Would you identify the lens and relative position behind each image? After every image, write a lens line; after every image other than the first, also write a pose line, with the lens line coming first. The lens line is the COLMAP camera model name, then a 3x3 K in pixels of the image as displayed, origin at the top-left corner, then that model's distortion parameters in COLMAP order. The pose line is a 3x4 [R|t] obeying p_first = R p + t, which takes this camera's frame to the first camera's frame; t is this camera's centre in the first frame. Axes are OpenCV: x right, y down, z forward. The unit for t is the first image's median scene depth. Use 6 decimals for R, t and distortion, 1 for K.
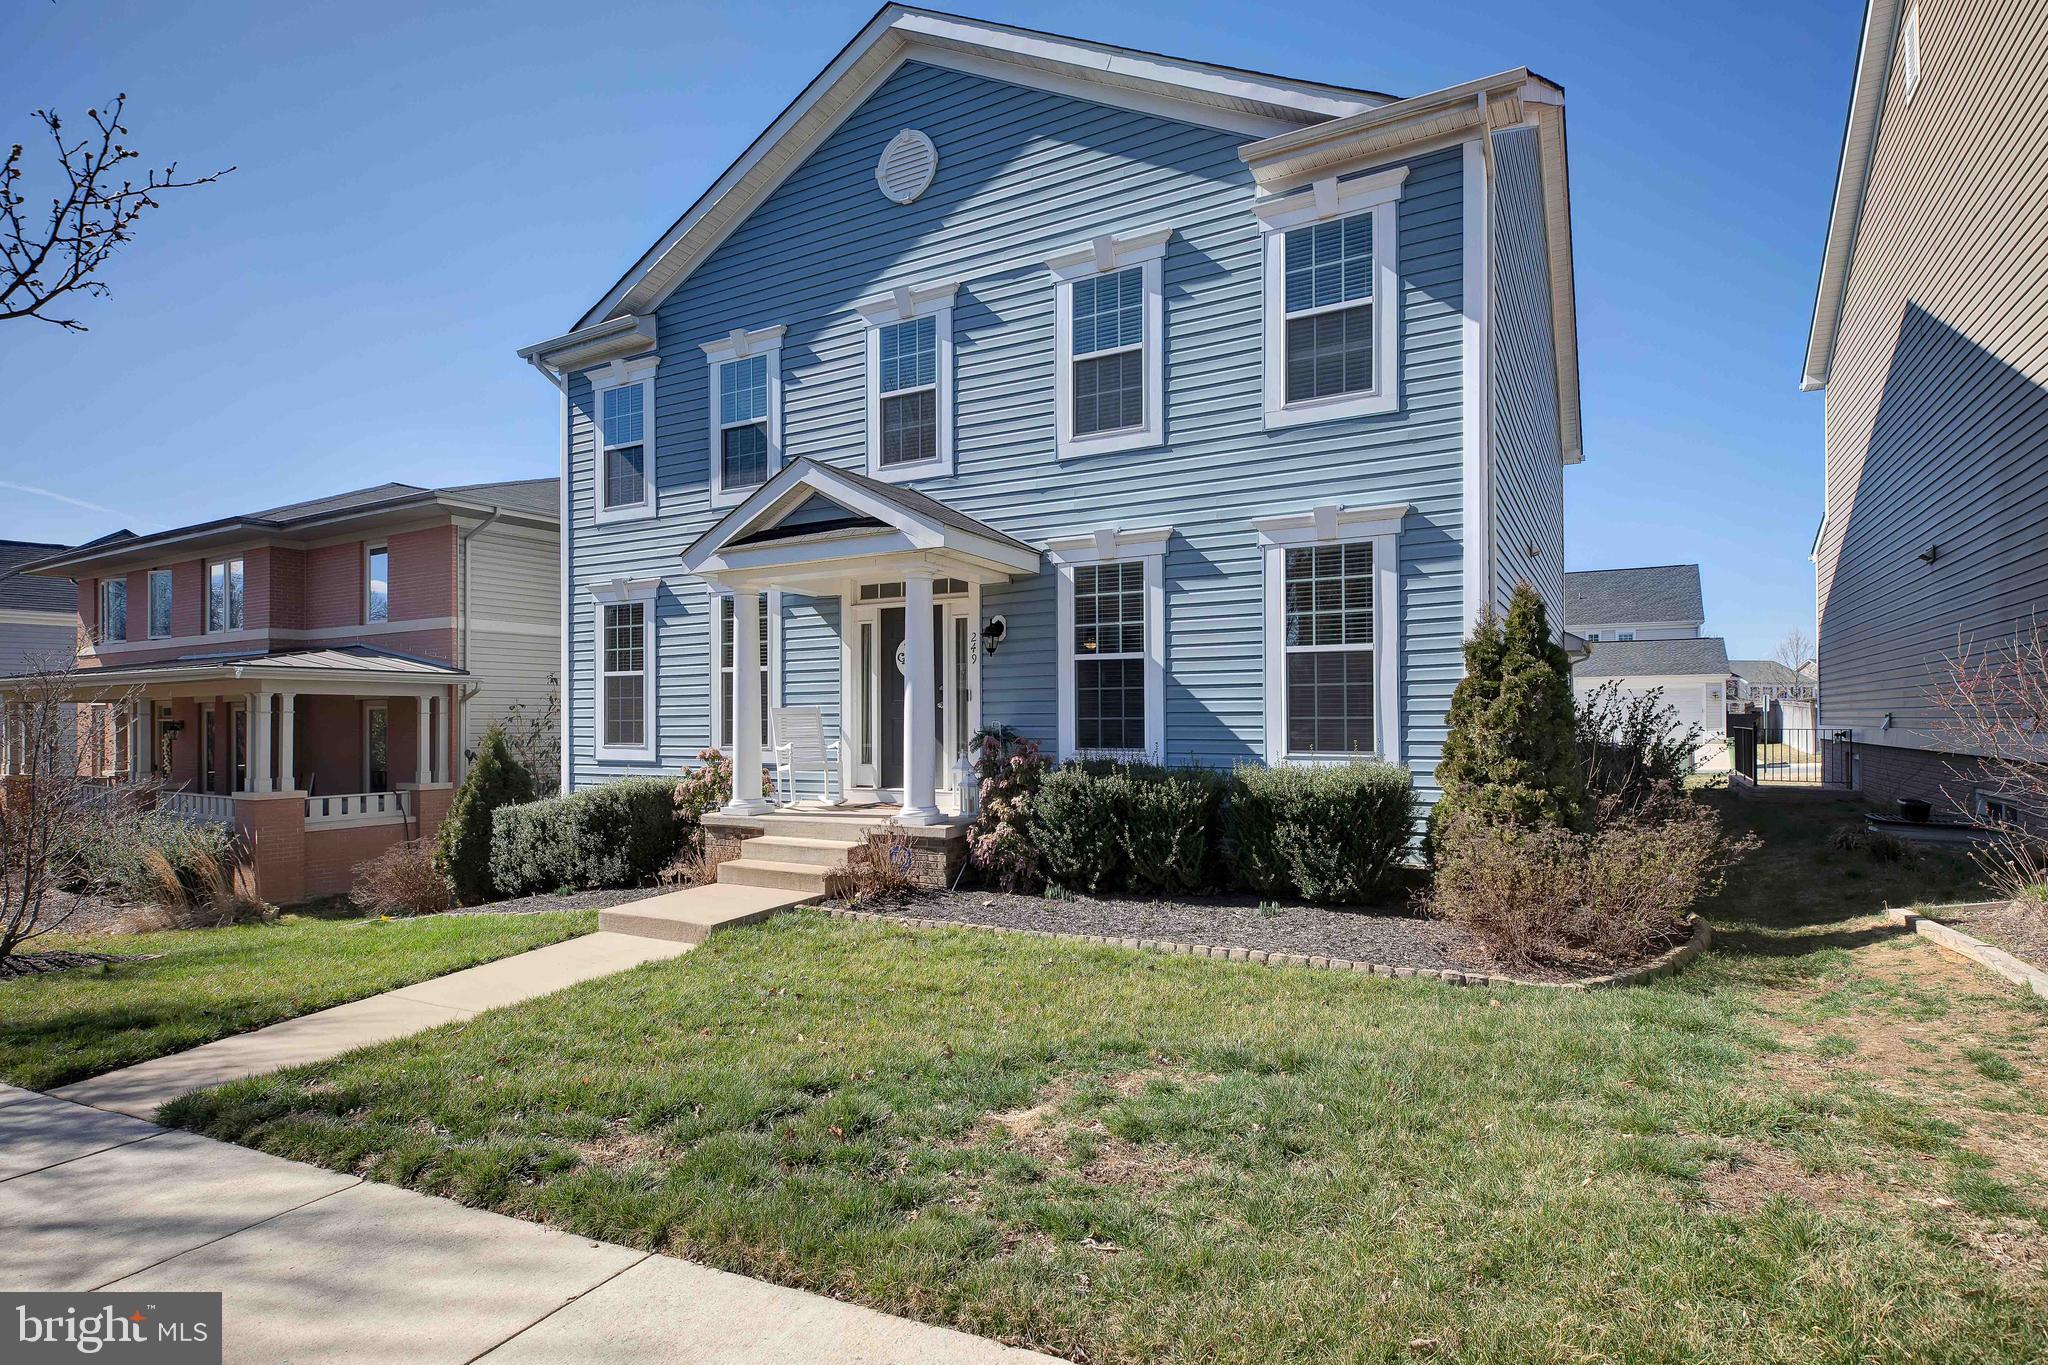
lens RADIAL K [[1075.0, 0, 1045.8], [0, 1075.0, 715.3], [0, 0, 1]] dist [0.015467, -0.002798]
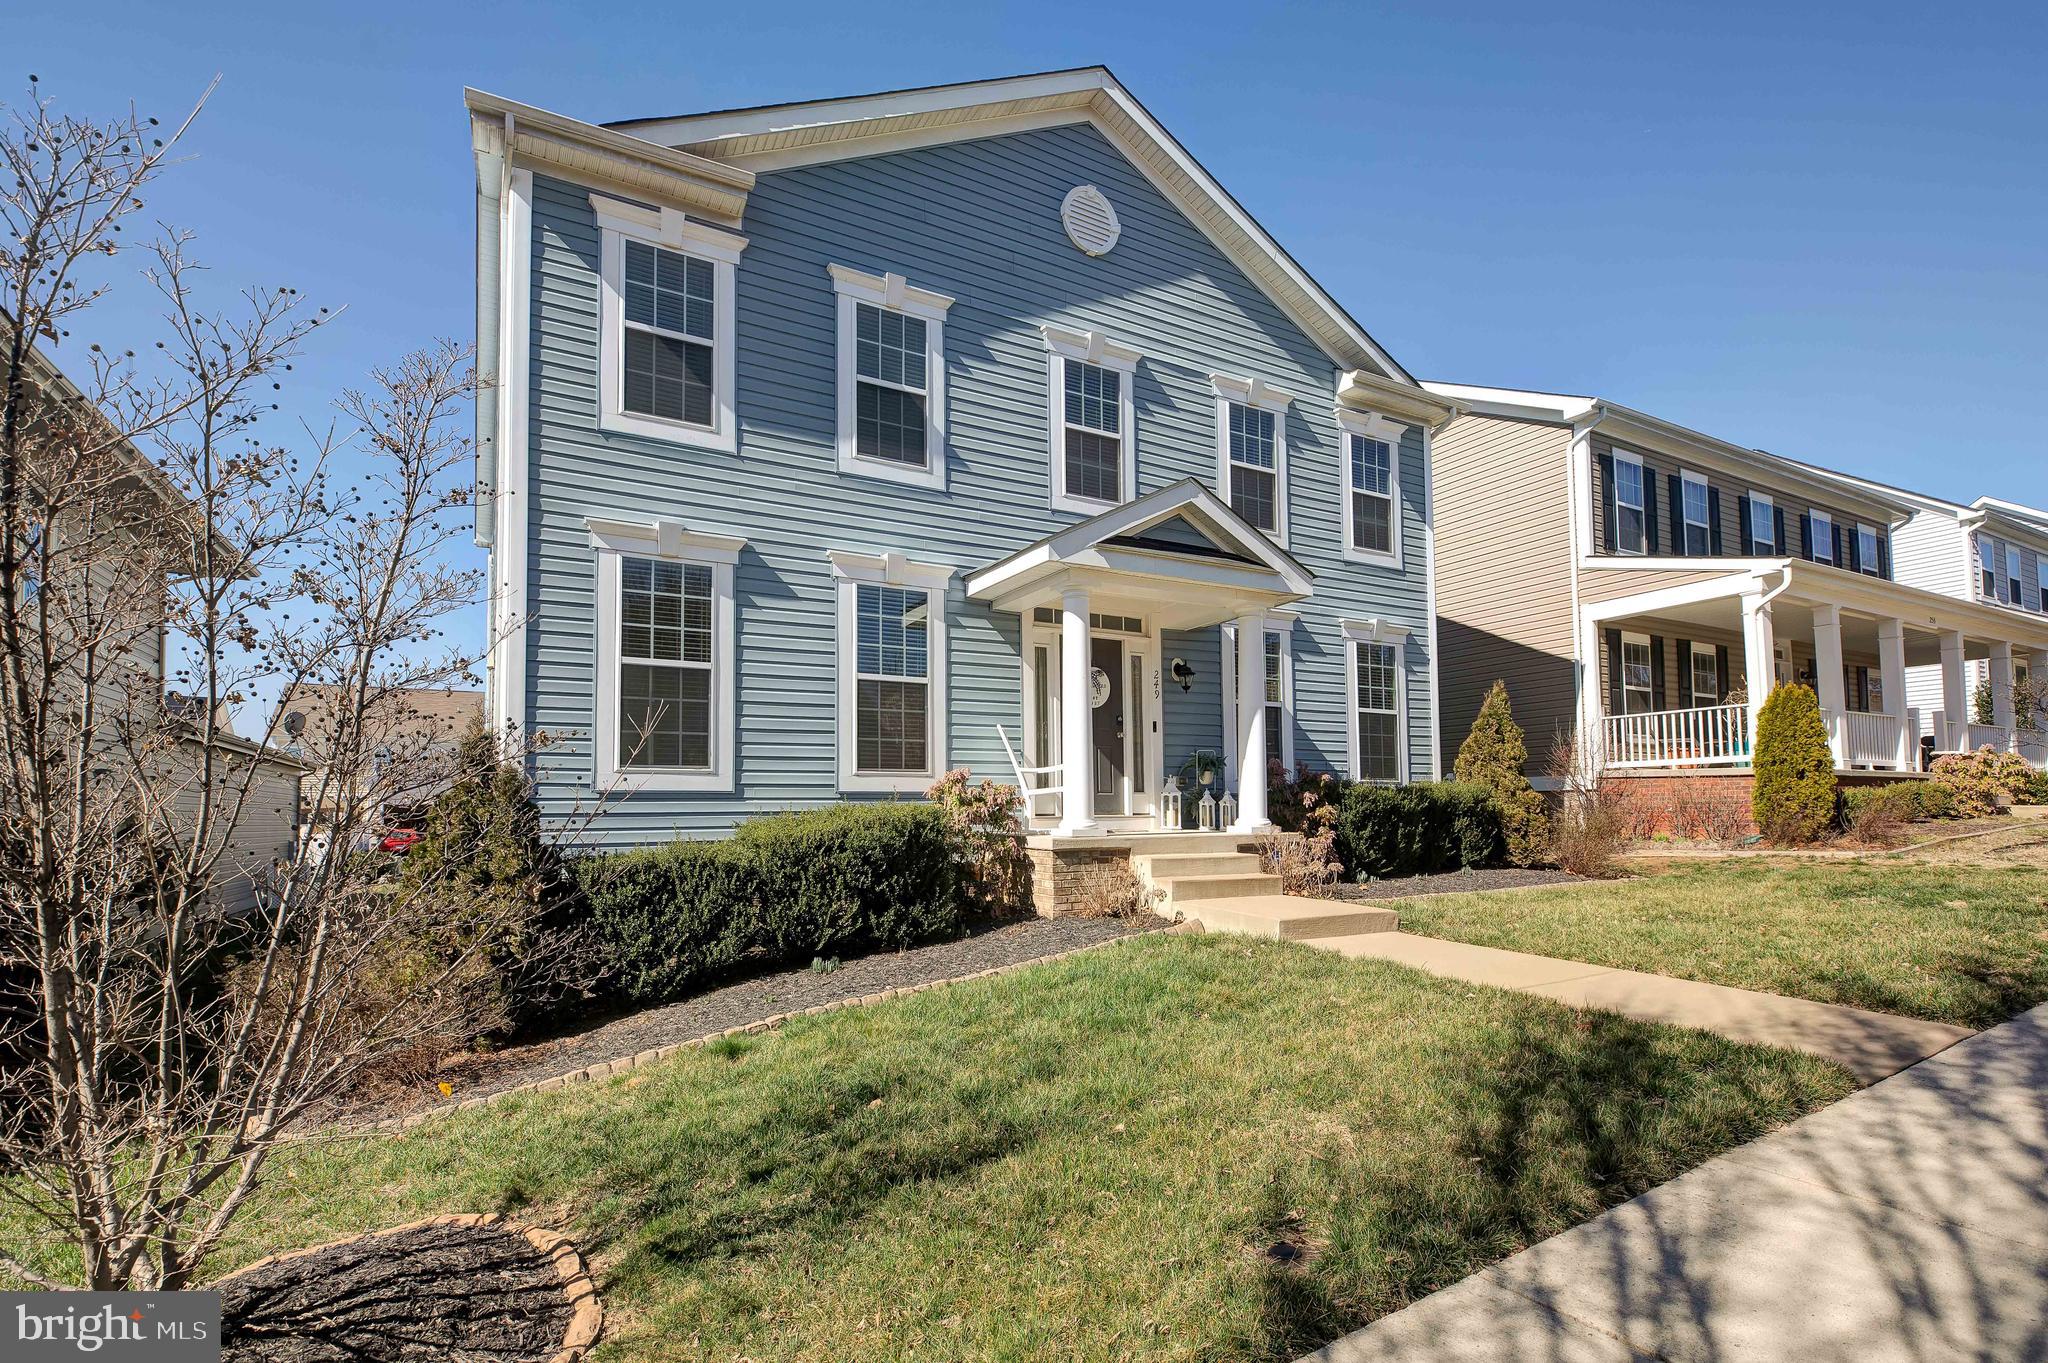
lens RADIAL K [[931.4, 0, 1047.8], [0, 931.4, 774.8], [0, 0, 1]] dist [0.020055, -0.002380]
pose [[0.518695, 0.038738, 0.854081, -0.969489], [0.007432, 0.998731, -0.049812, 0.079442], [-0.854927, 0.032185, 0.517749, 0.620662]]
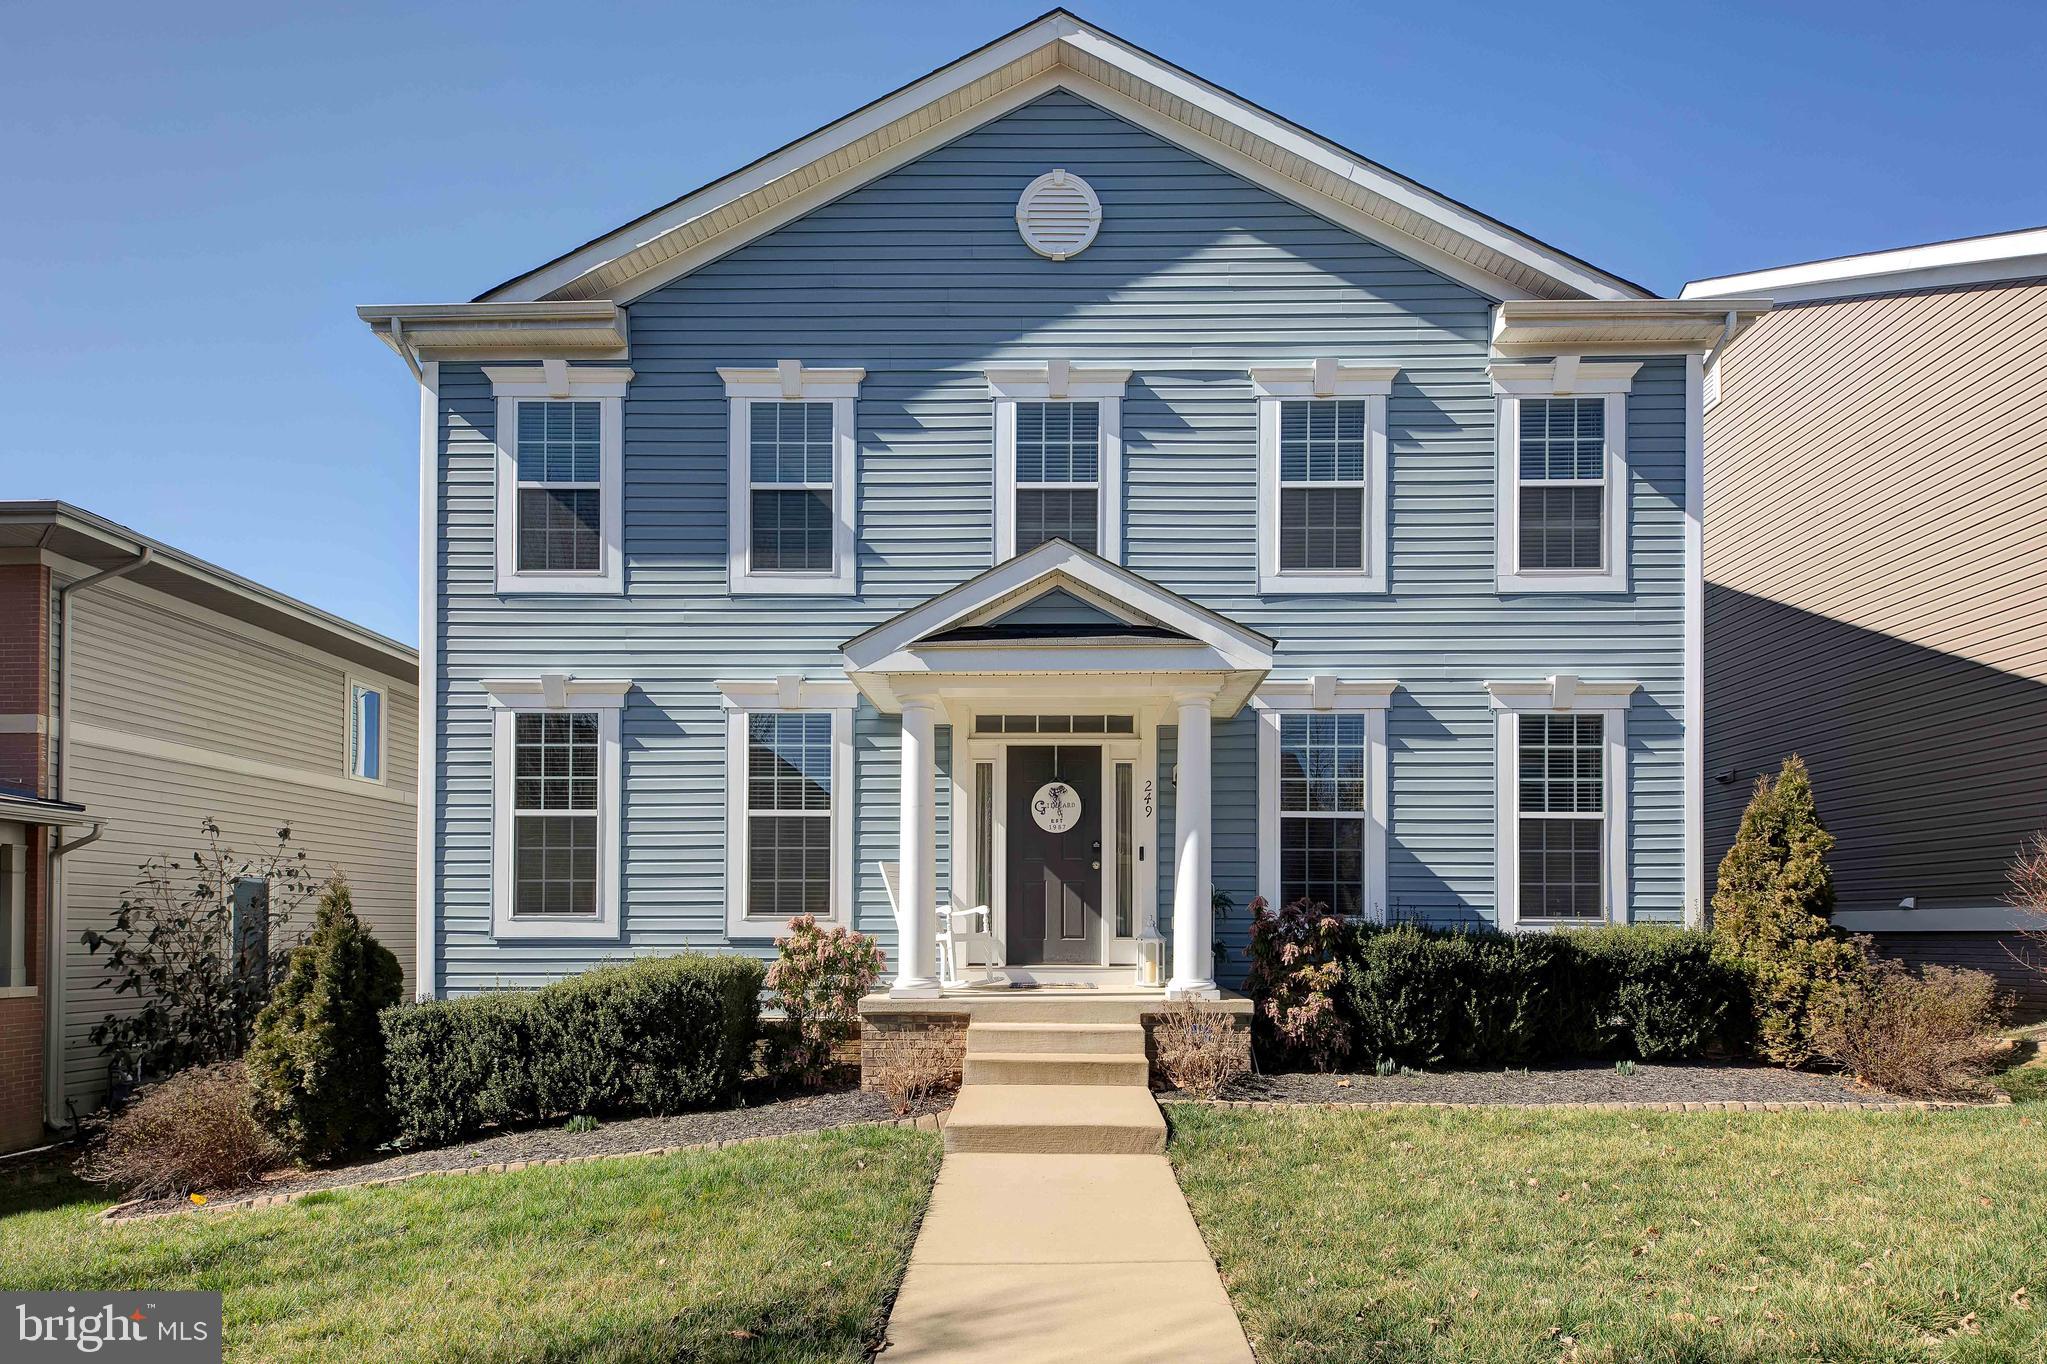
lens RADIAL K [[1074.5, 0, 1060.1], [0, 1074.5, 924.7], [0, 0, 1]] dist [0.015467, -0.002798]
pose [[0.873428, 0.010683, 0.486835, -0.562452], [-0.007945, 0.999939, -0.007689, 0.046127], [-0.486888, 0.002848, 0.873460, 0.294062]]
